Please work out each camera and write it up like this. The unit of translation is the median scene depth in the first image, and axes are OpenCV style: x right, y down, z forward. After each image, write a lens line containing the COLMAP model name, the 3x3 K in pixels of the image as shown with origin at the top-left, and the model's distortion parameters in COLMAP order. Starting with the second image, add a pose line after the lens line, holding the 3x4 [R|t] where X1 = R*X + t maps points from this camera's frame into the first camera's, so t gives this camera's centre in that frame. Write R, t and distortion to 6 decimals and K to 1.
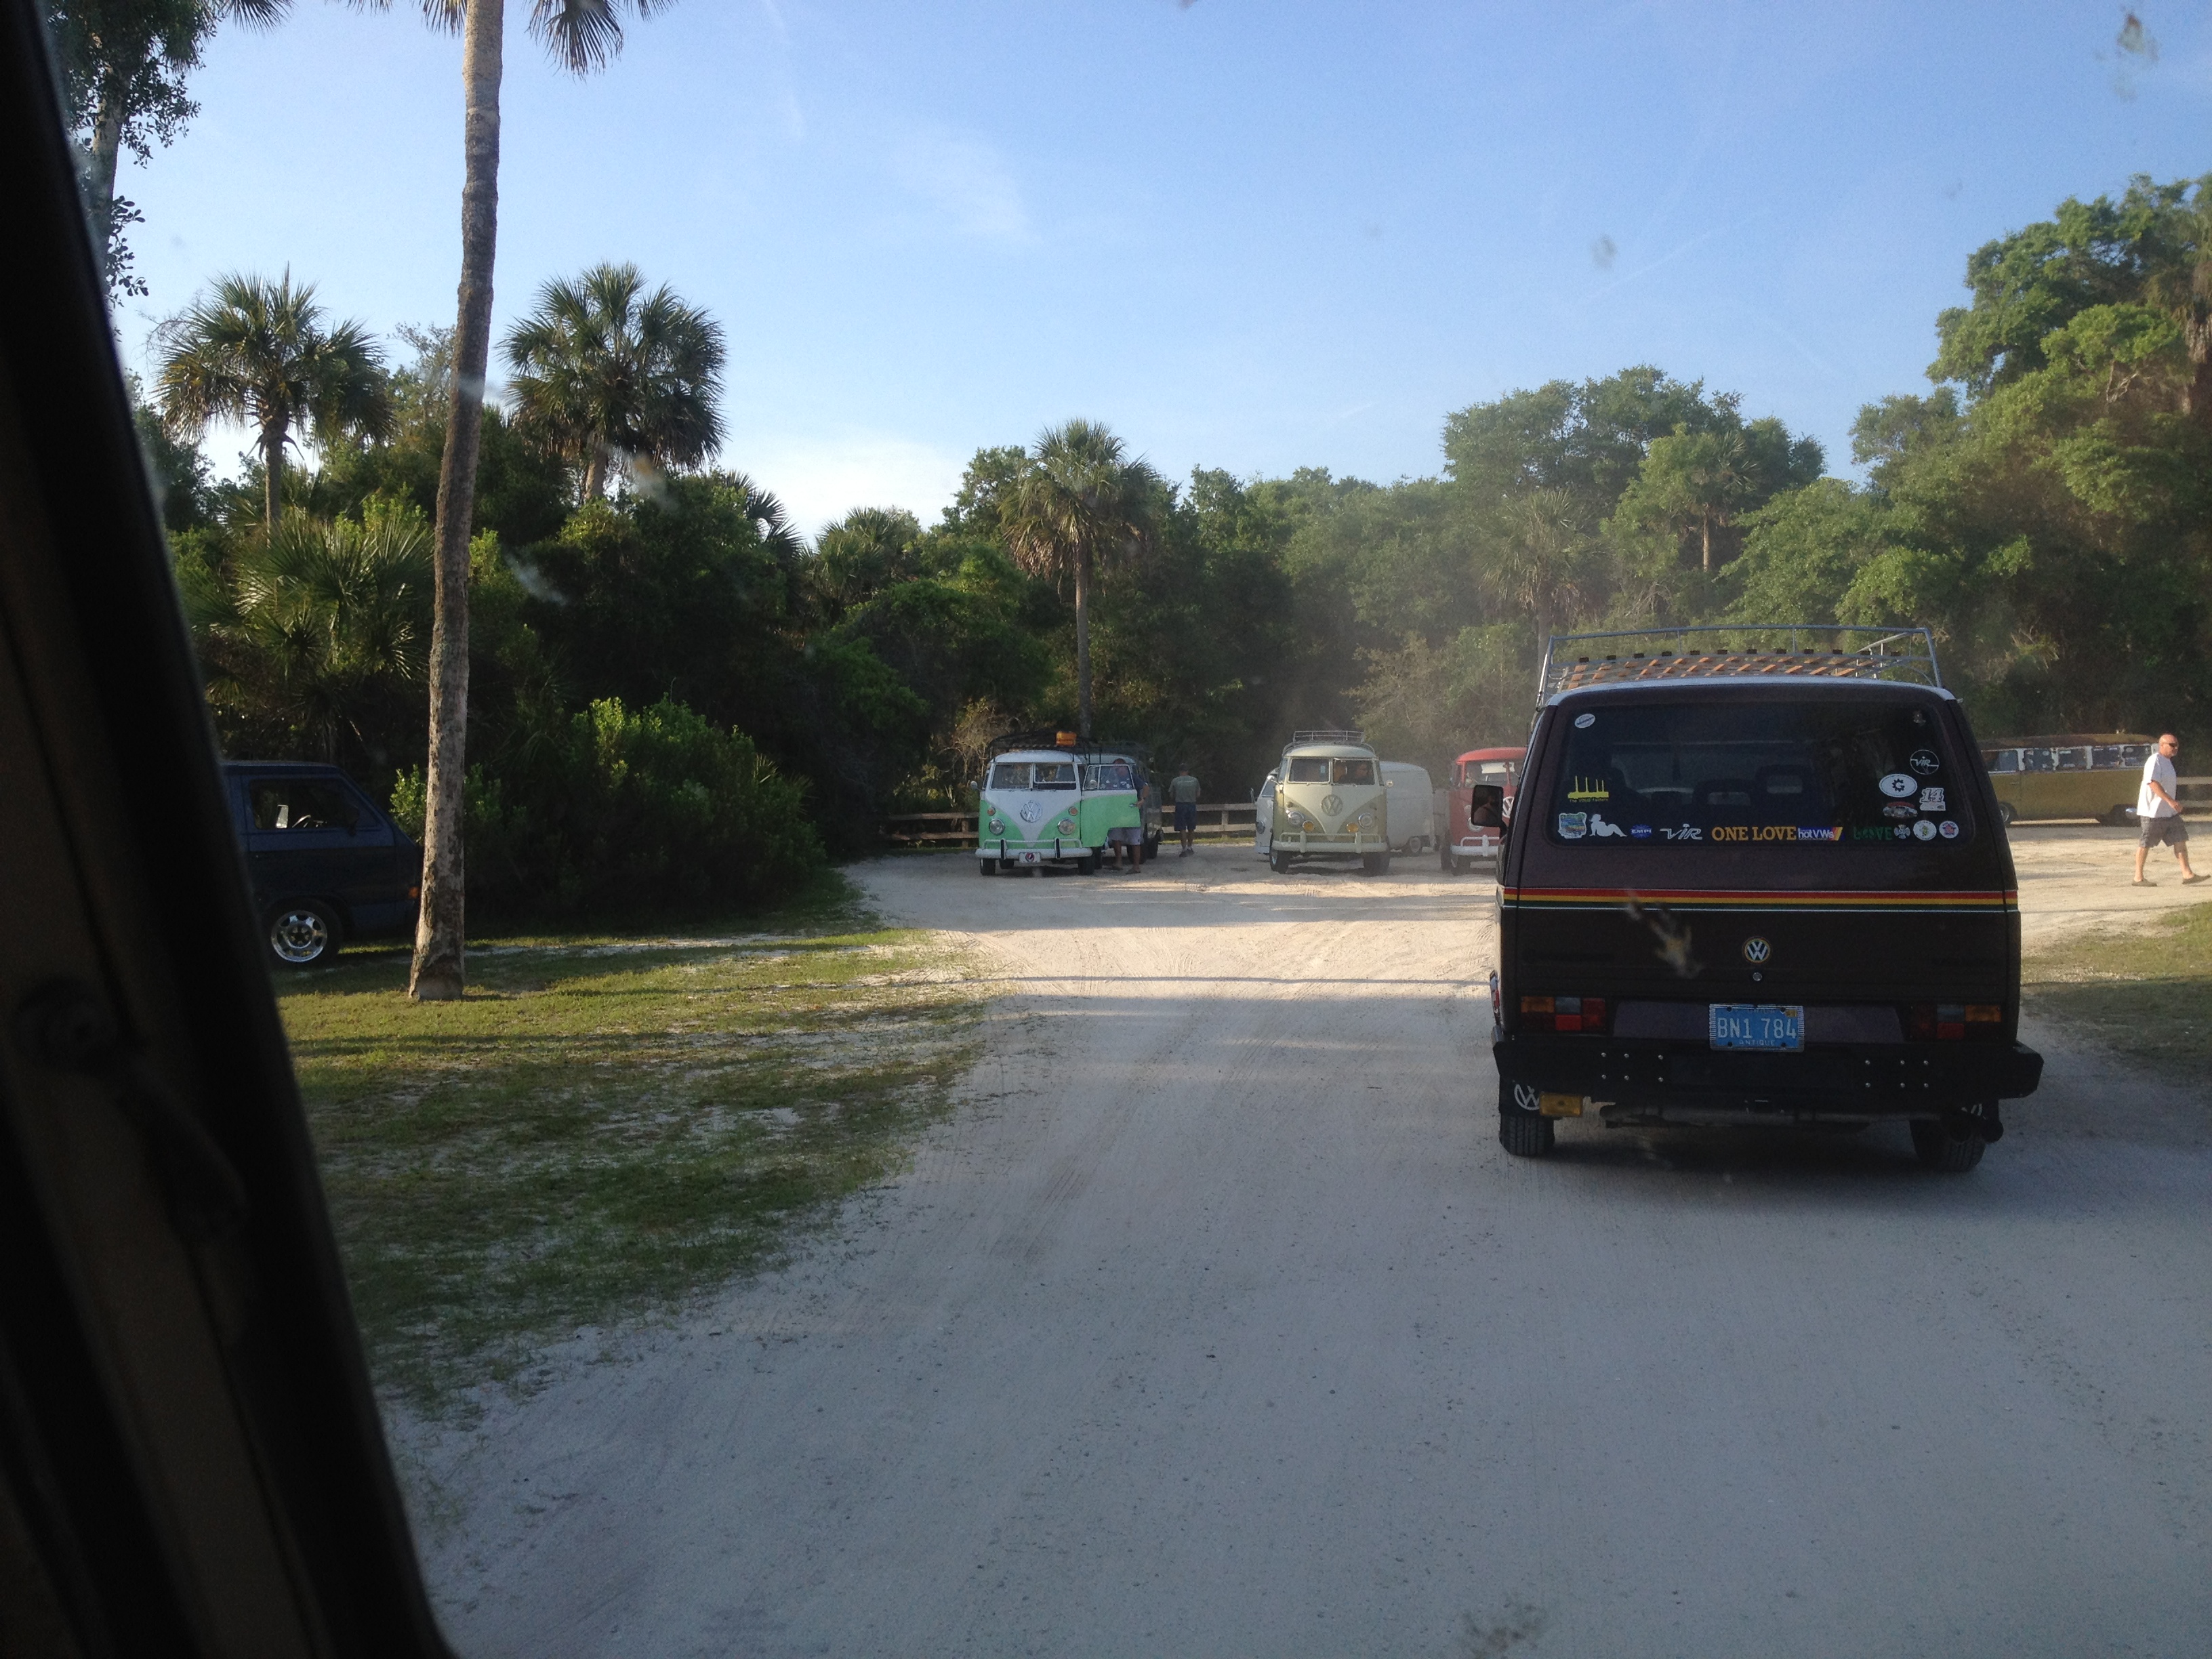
lens RADIAL K [[2281.8, 0, 1014.1], [0, 2281.8, 894.0], [0, 0, 1]] dist [0.069811, -0.162415]
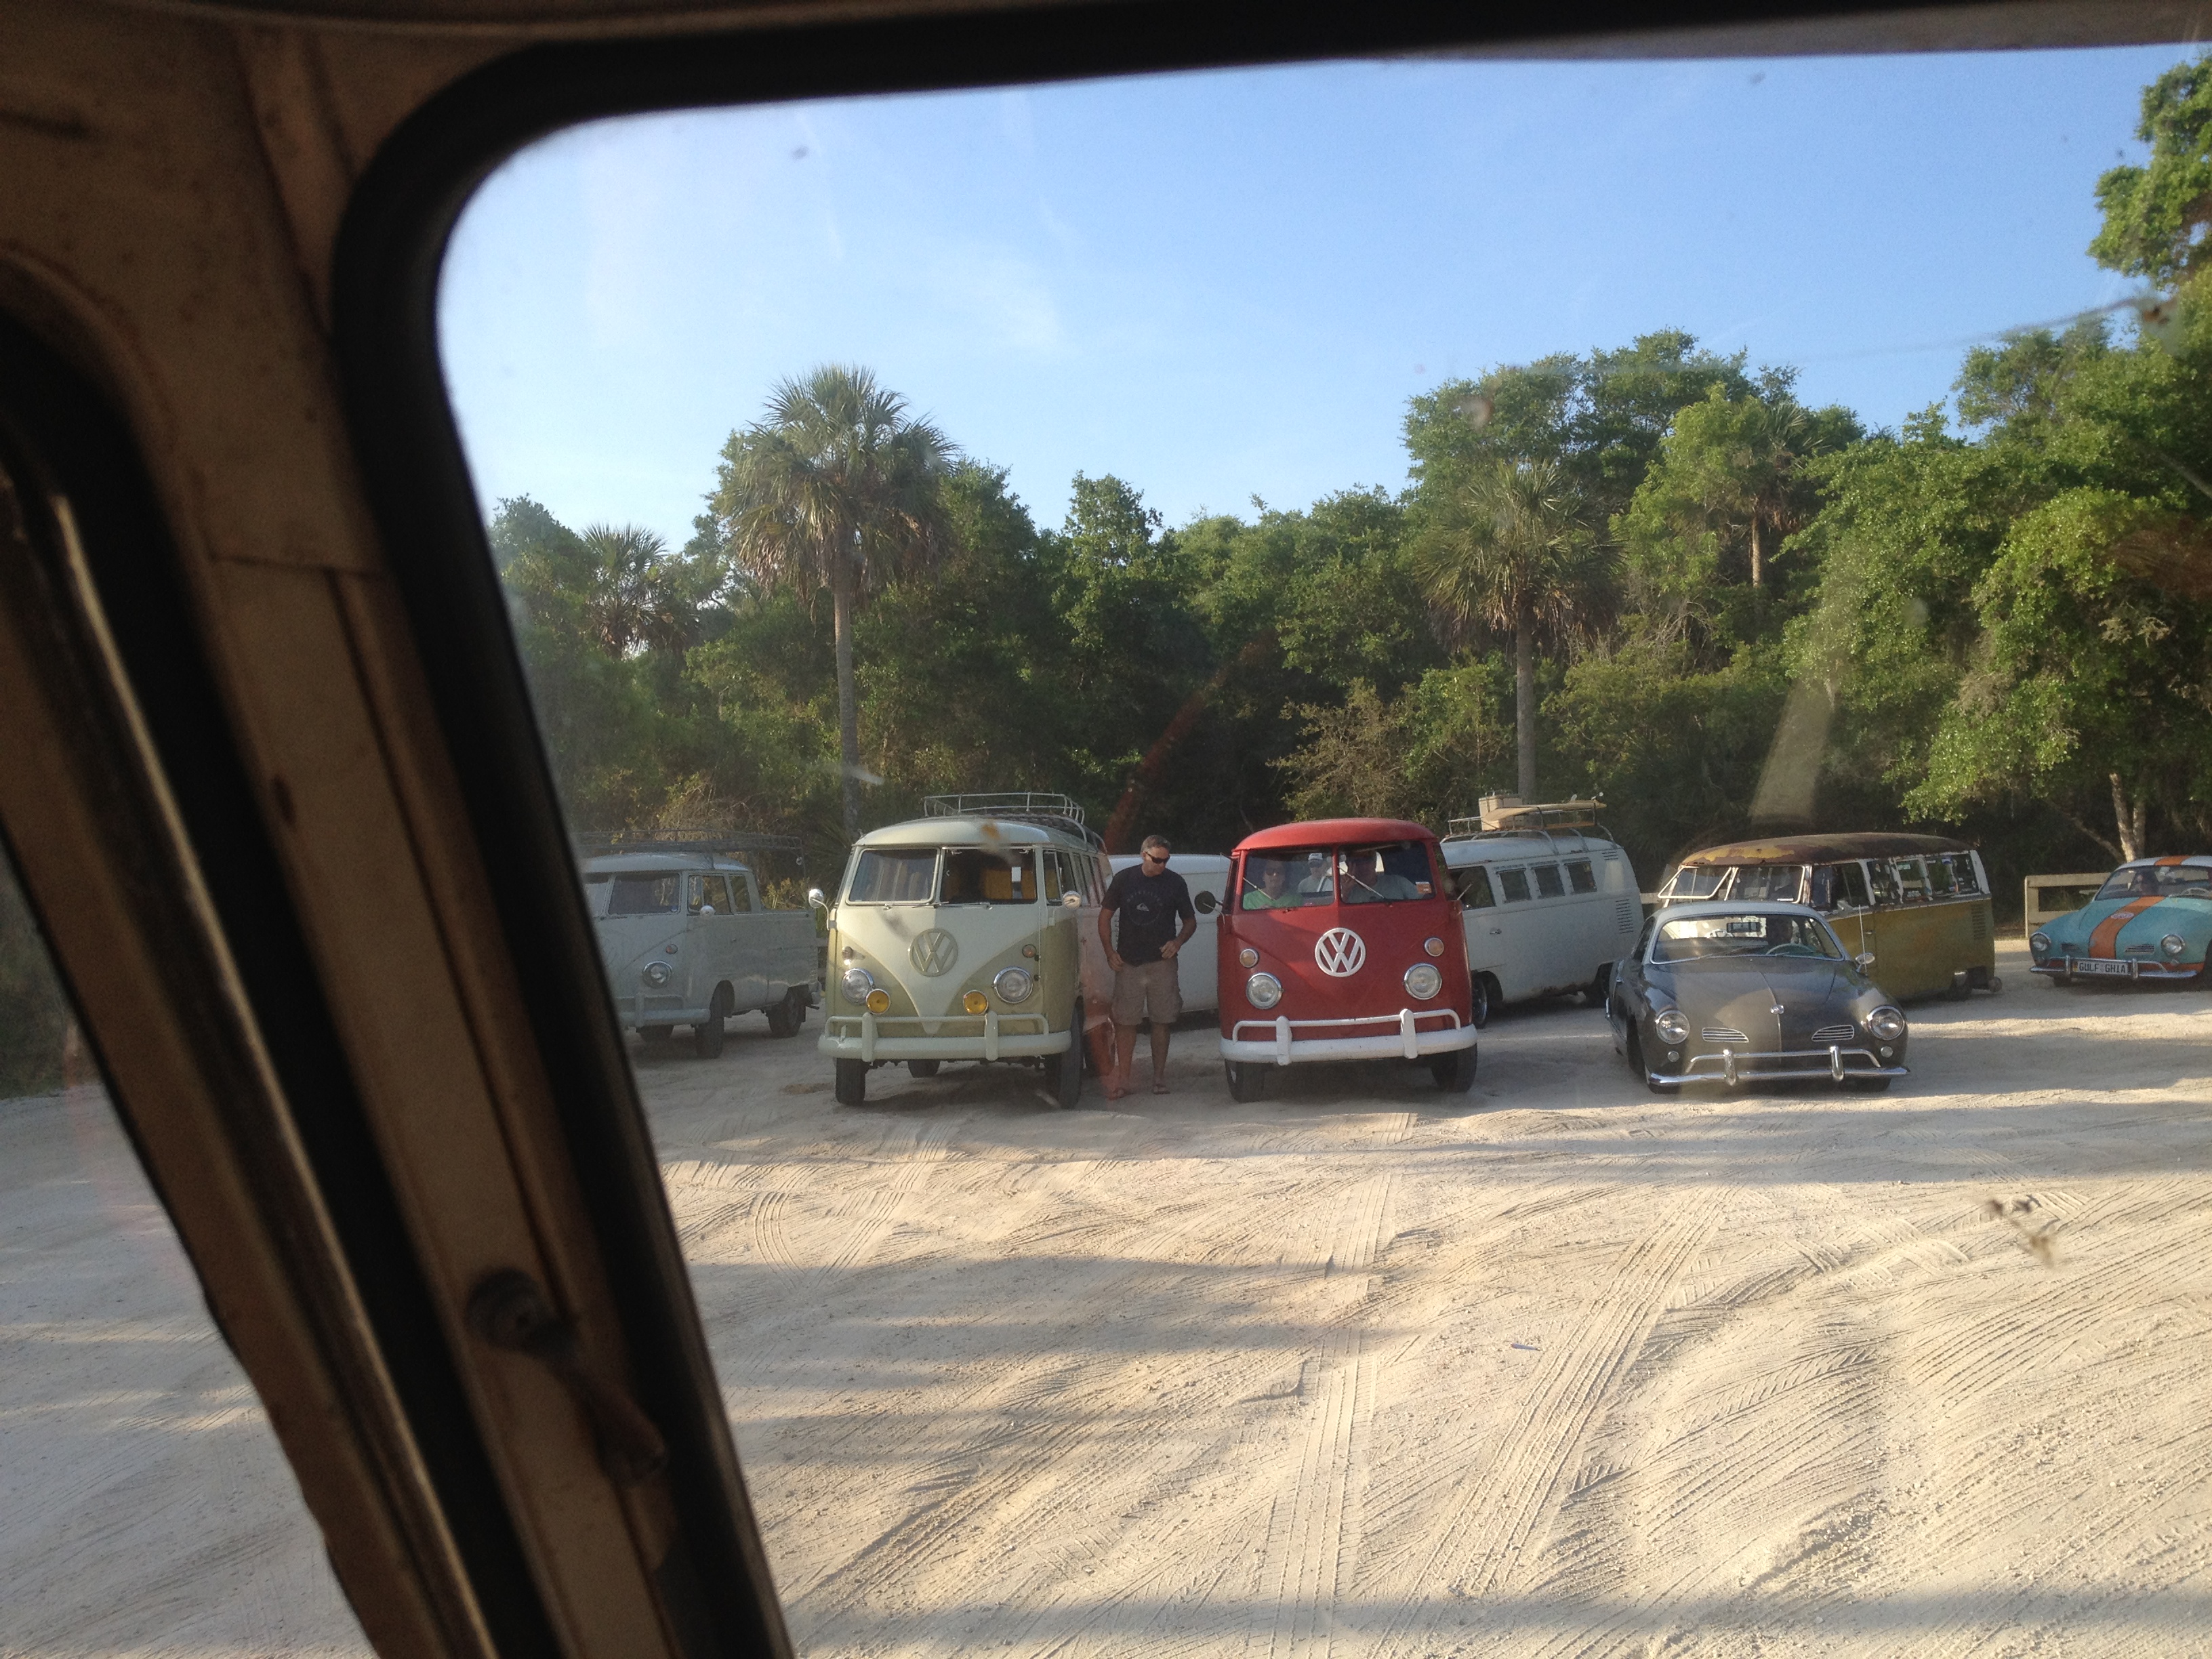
lens RADIAL K [[2264.5, 0, 1051.0], [0, 2264.5, 920.1], [0, 0, 1]] dist [0.102543, -0.150783]
pose [[0.999755, -0.020403, -0.008638, 0.097734], [0.020113, 0.999274, -0.032367, -0.018614], [0.009292, 0.032185, 0.999439, 0.330789]]
